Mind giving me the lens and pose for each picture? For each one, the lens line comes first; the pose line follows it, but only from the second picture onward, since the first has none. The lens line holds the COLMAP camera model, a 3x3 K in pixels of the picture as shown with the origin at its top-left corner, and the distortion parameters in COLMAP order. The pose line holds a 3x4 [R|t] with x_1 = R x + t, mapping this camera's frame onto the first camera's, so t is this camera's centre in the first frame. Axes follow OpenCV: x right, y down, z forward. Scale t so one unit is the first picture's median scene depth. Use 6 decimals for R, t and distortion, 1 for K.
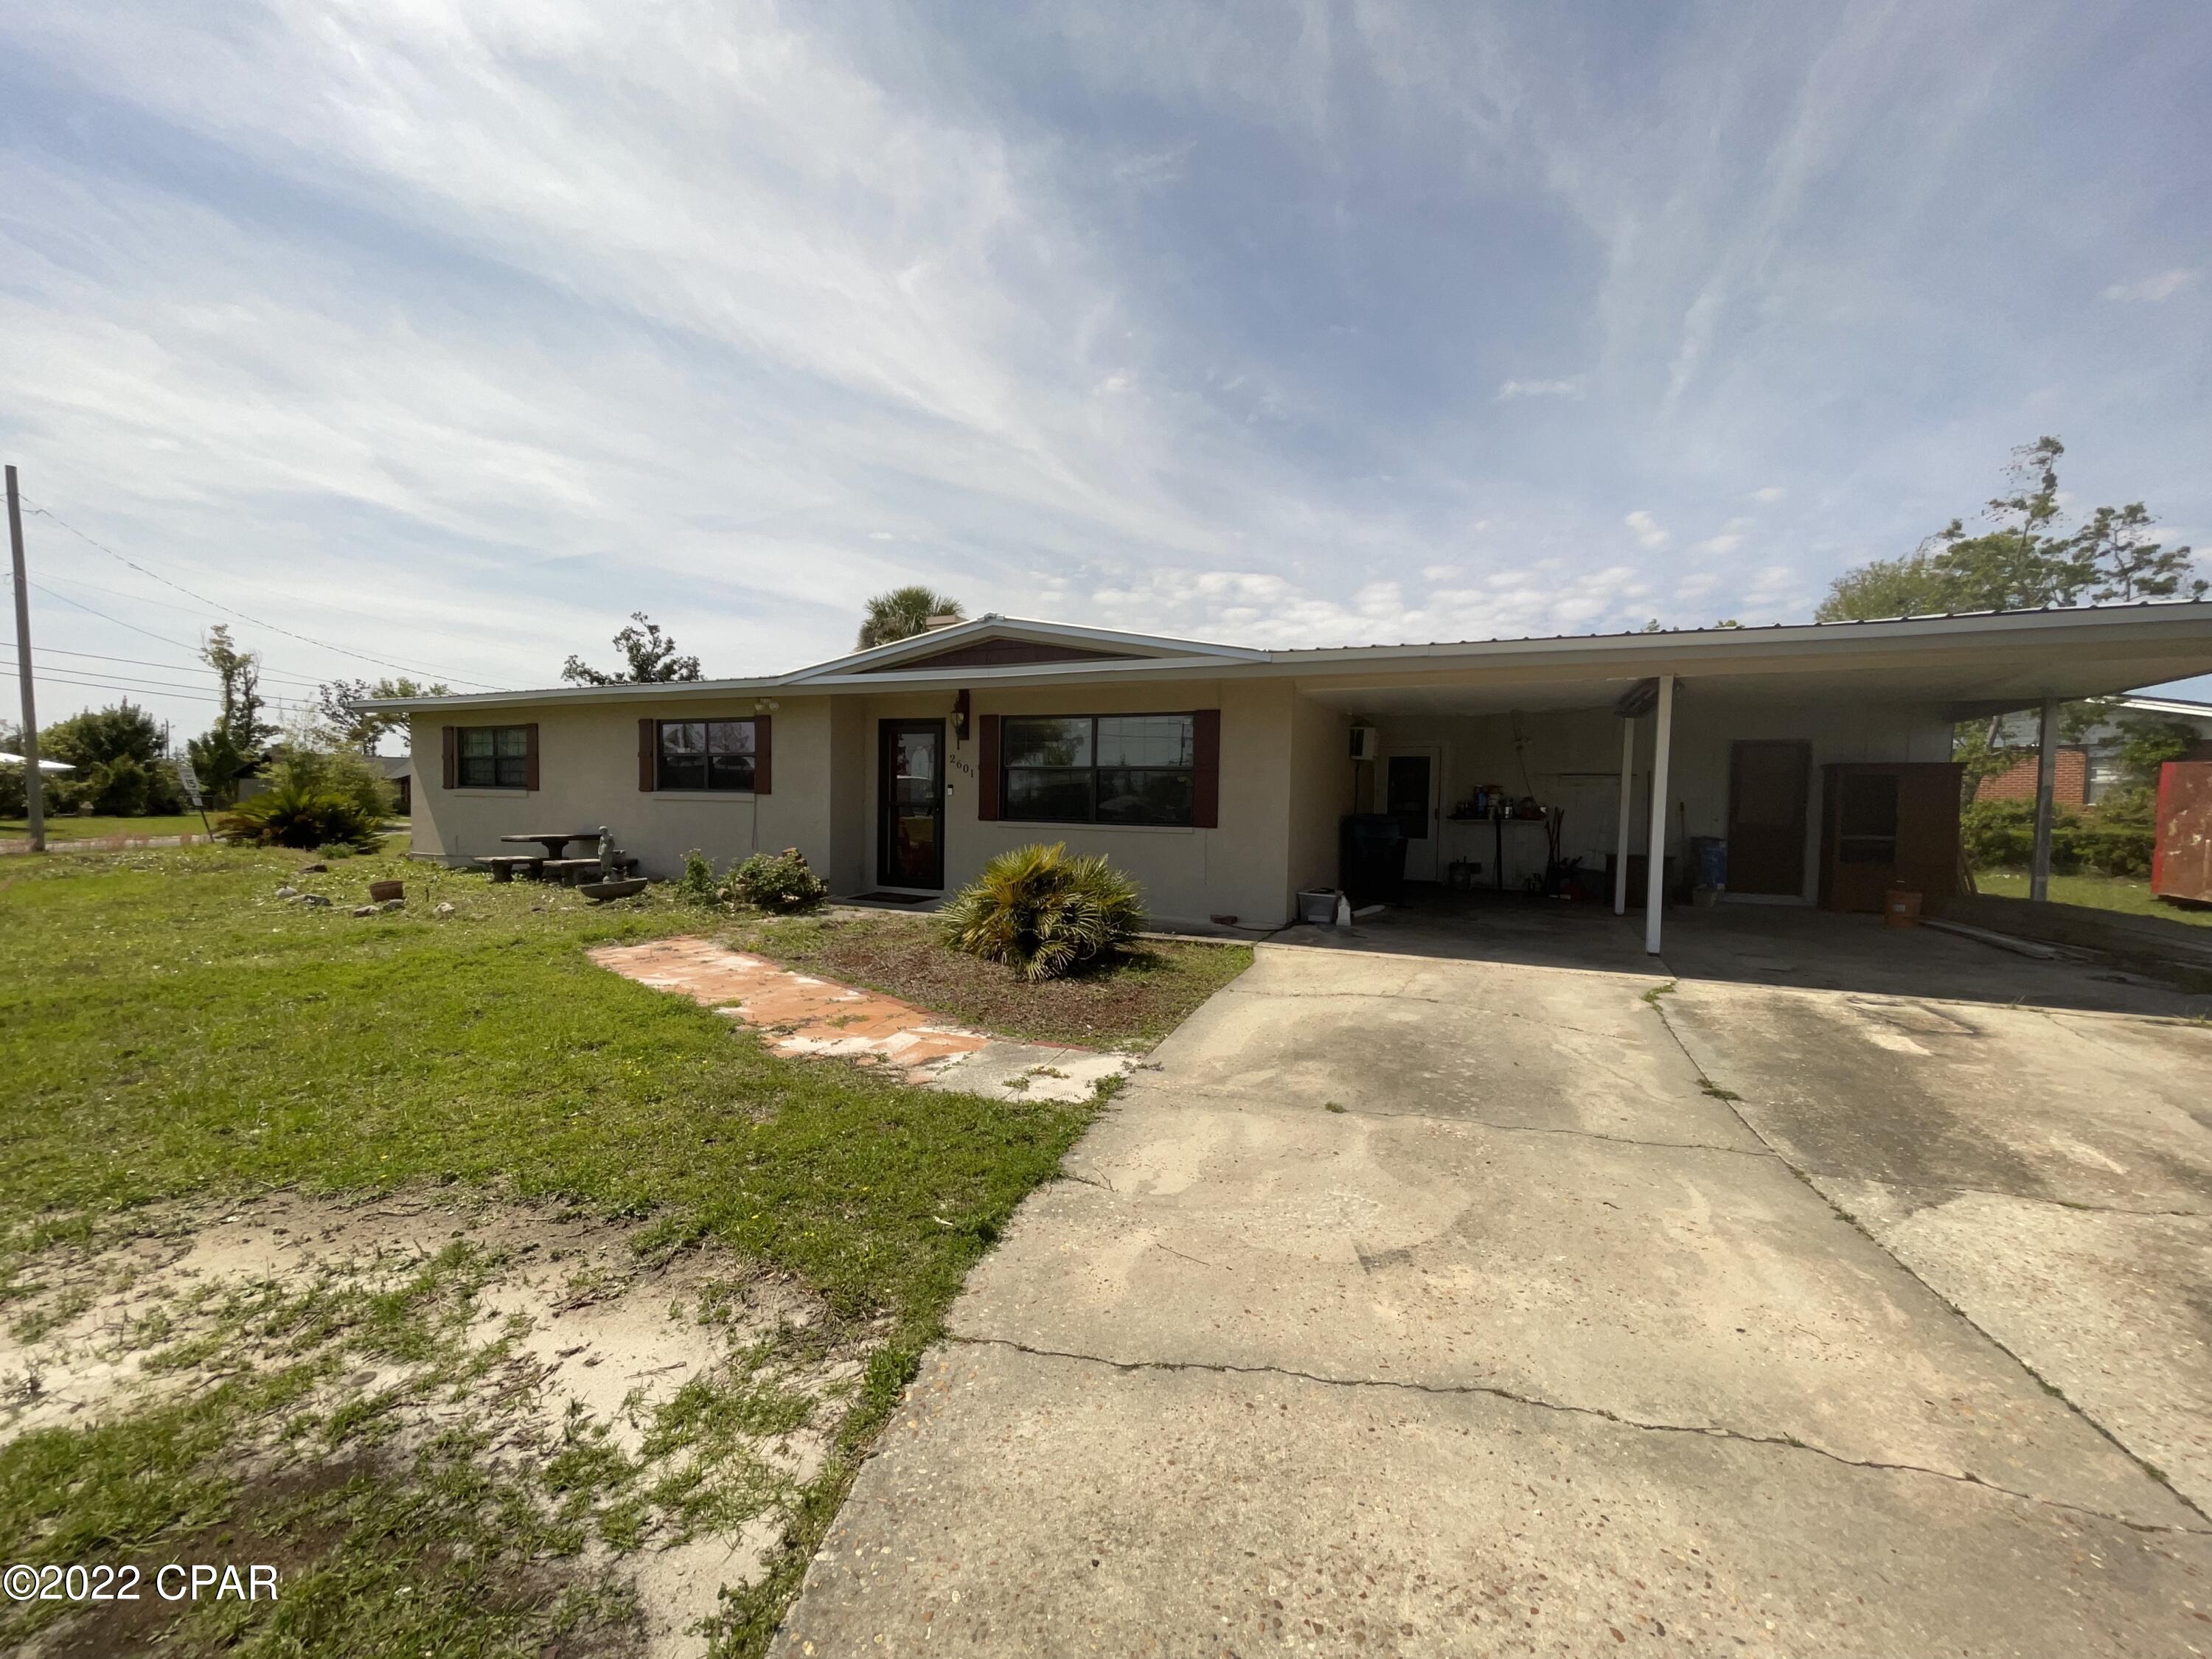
lens RADIAL K [[883.9, 0, 1089.5], [0, 883.9, 796.3], [0, 0, 1]] dist [-0.002625, -0.000031]
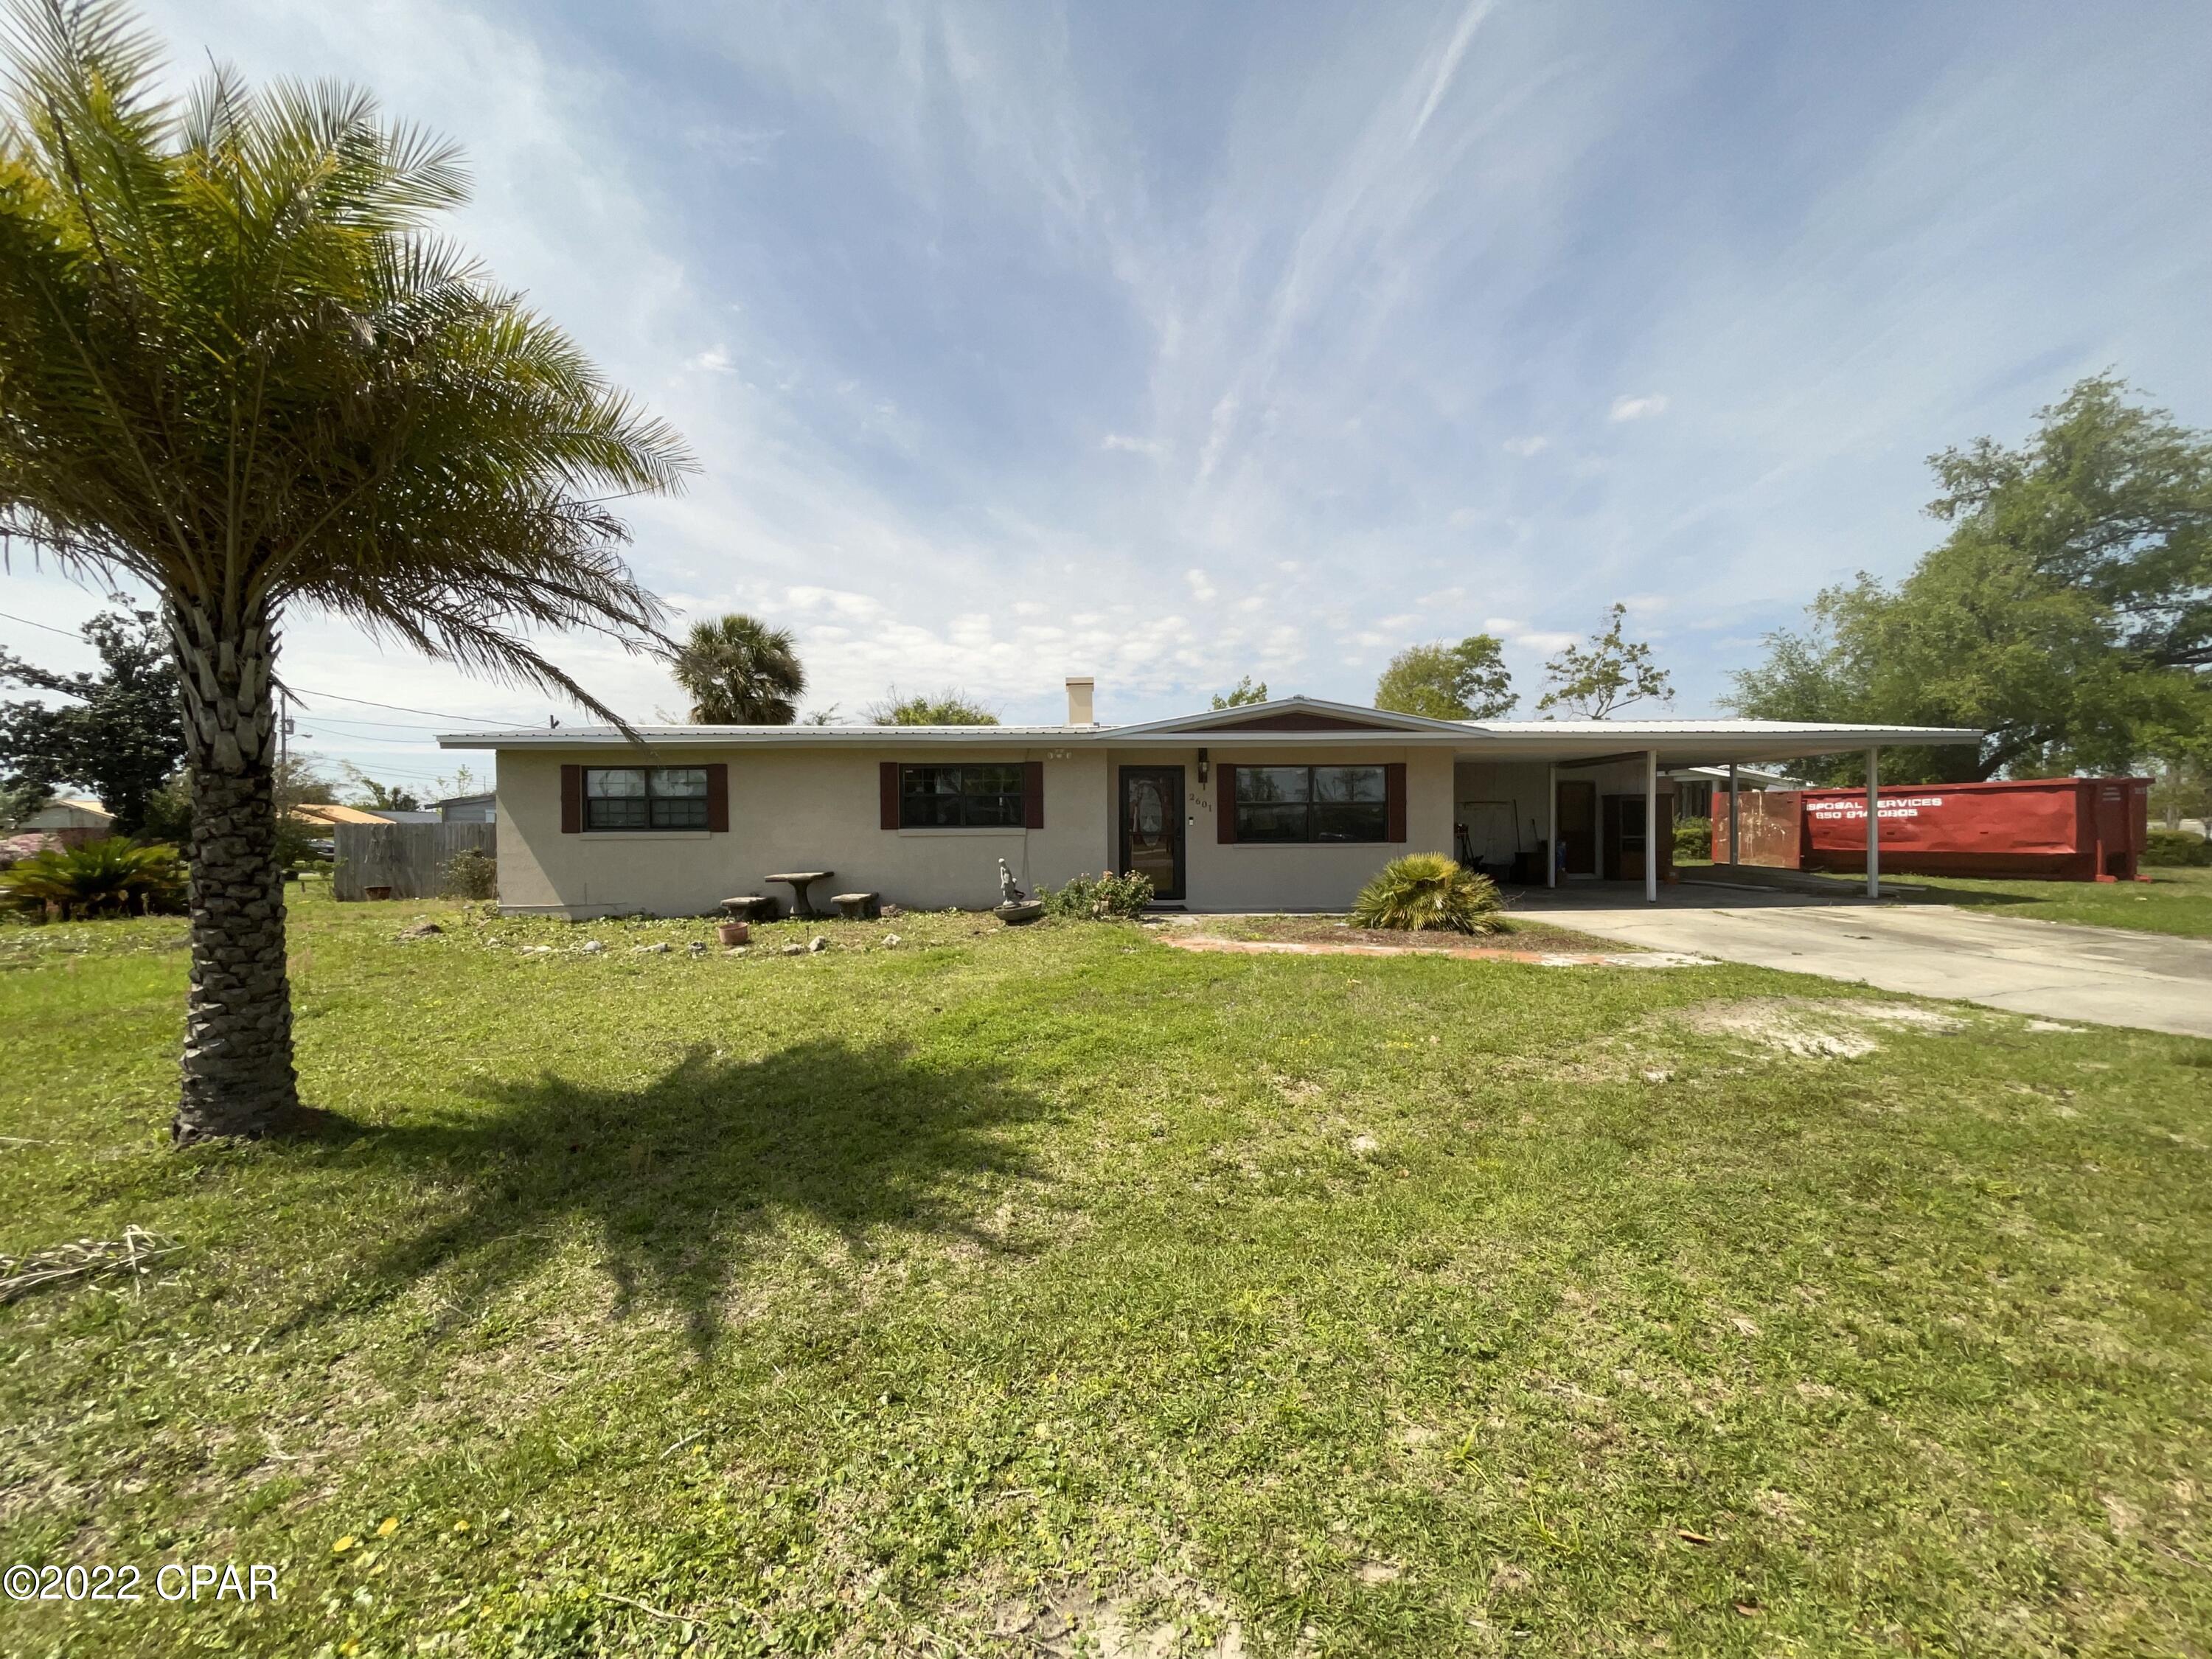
lens RADIAL K [[883.9, 0, 1101.5], [0, 883.9, 840.6], [0, 0, 1]] dist [-0.002625, -0.000031]
pose [[0.884297, -0.038984, 0.465294, -0.054629], [0.027744, 0.999135, 0.030984, -0.001338], [-0.466099, -0.014490, 0.884614, -0.007136]]
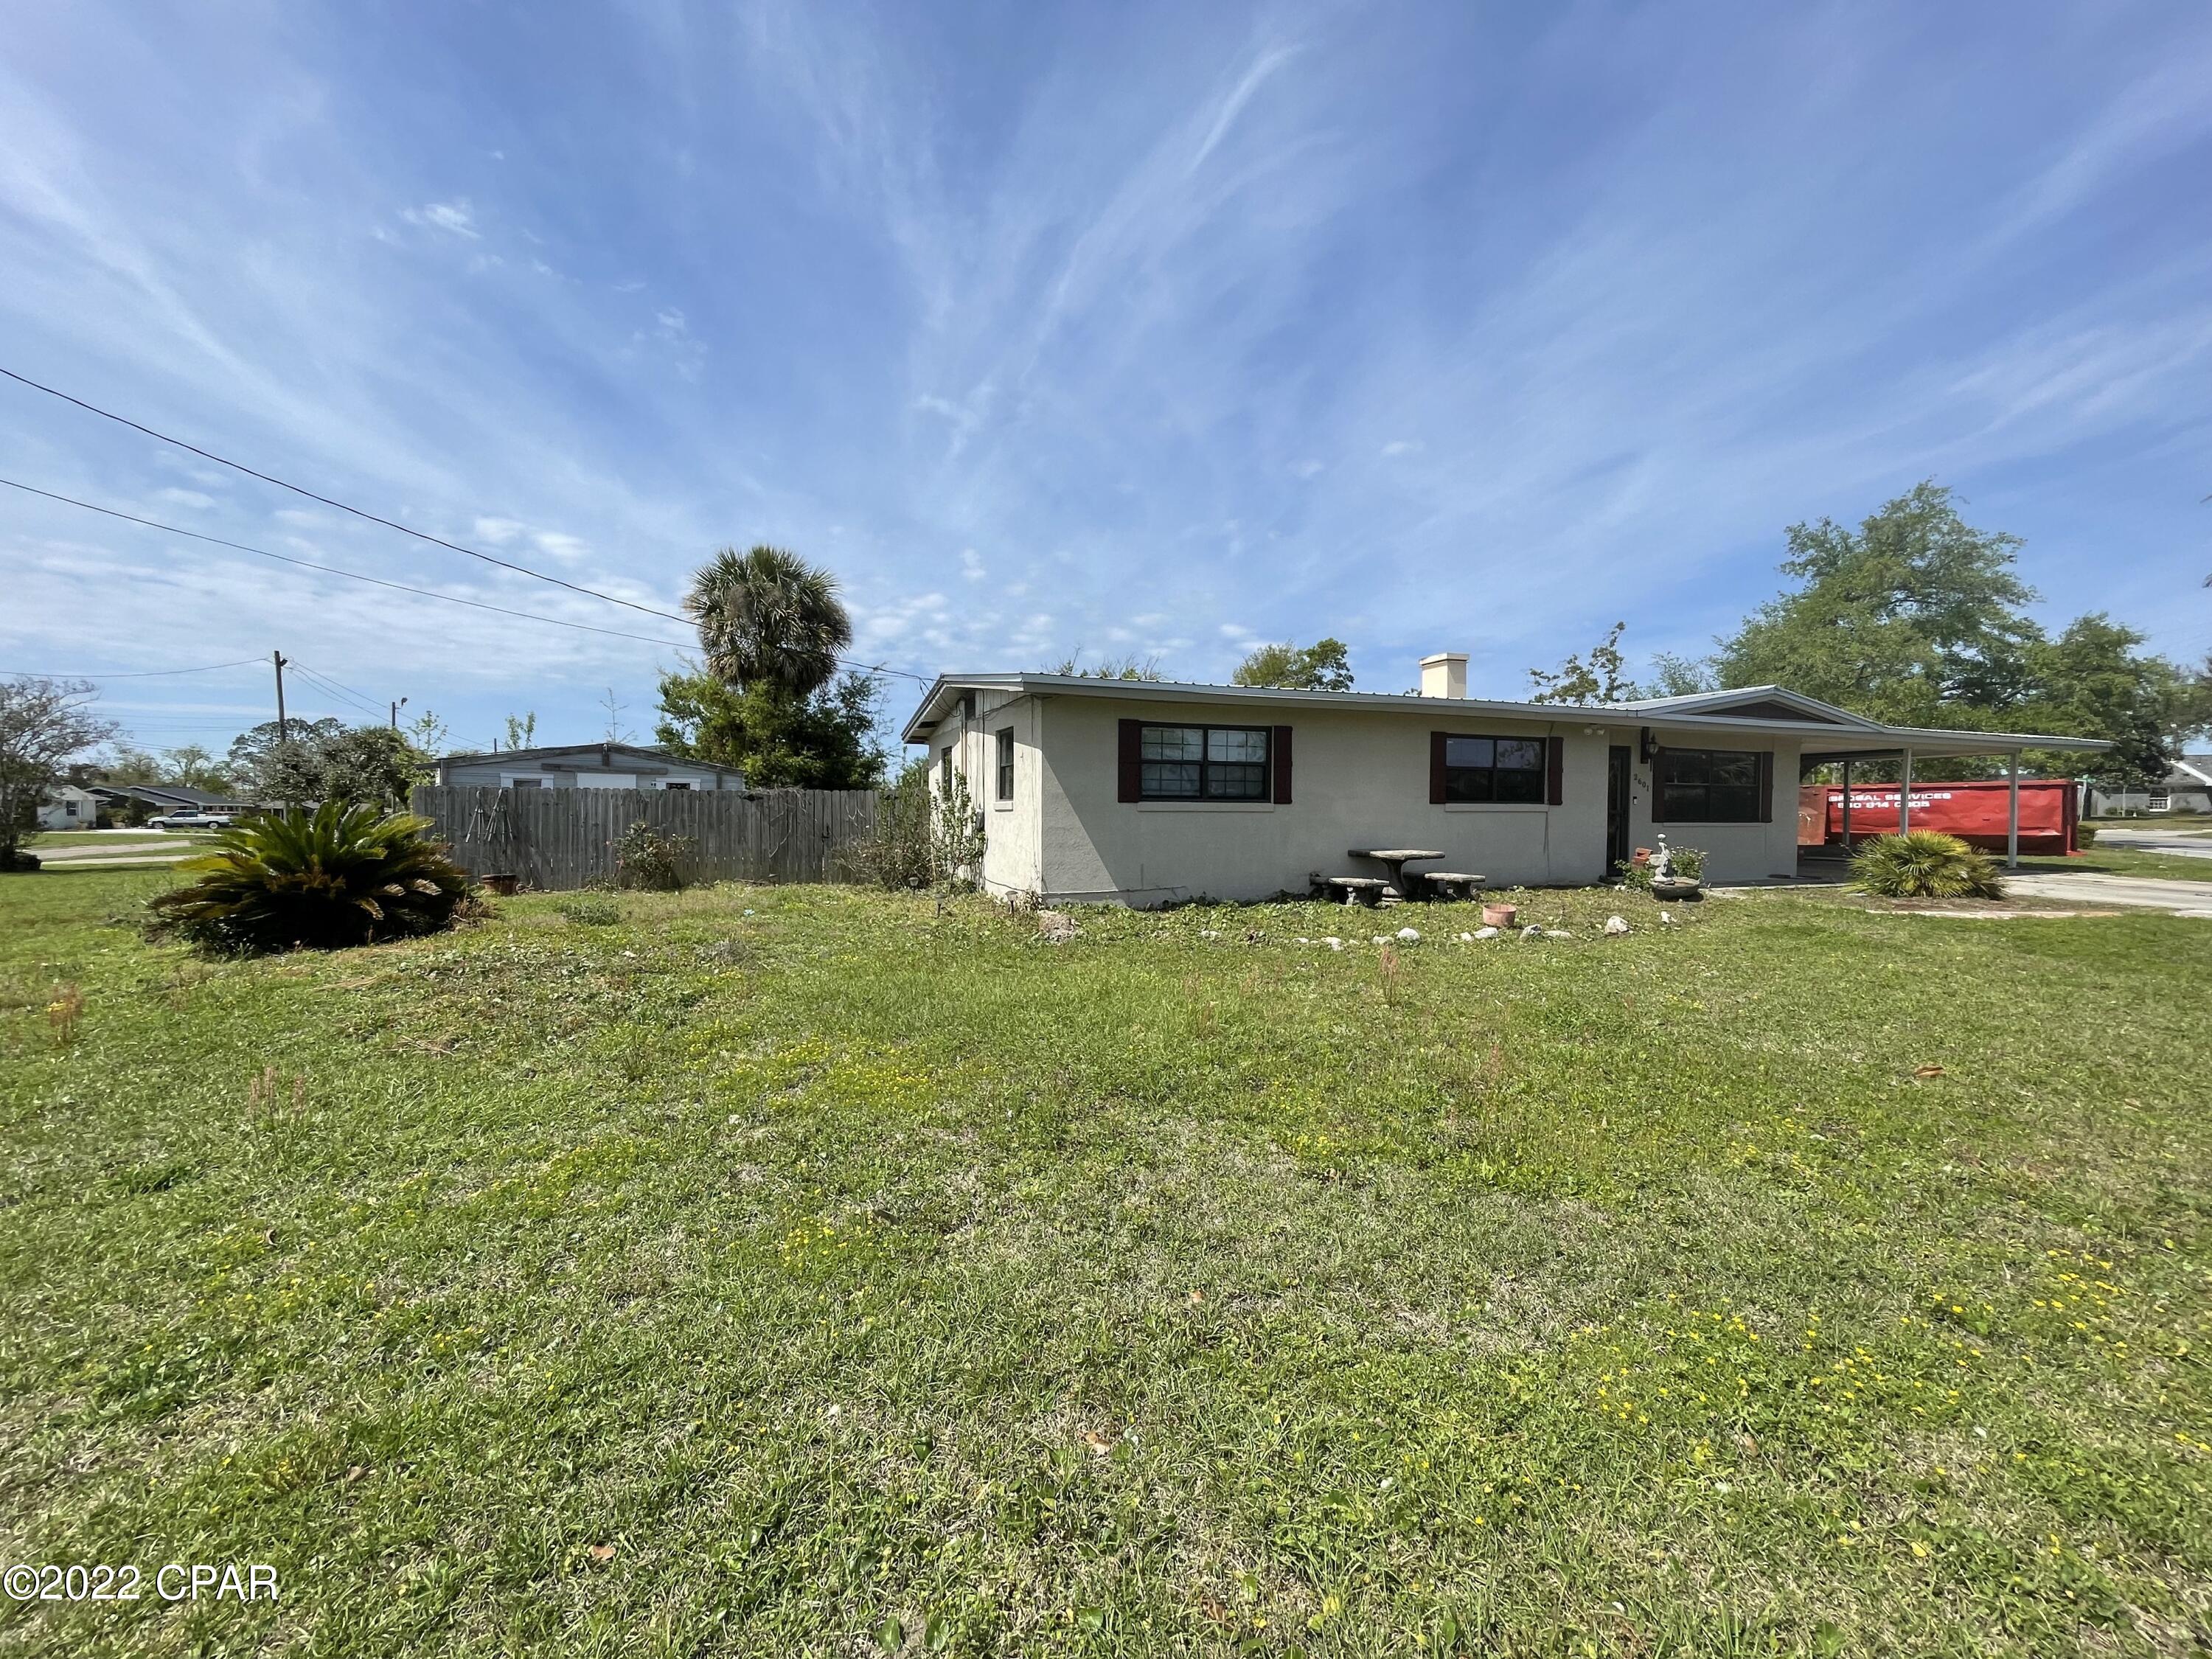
lens RADIAL K [[883.9, 0, 1106.4], [0, 883.9, 824.8], [0, 0, 1]] dist [-0.002625, -0.000031]
pose [[0.686399, -0.032459, 0.726501, -0.106003], [0.008866, 0.999303, 0.036272, -0.001563], [-0.727171, -0.018456, 0.686208, 0.039807]]
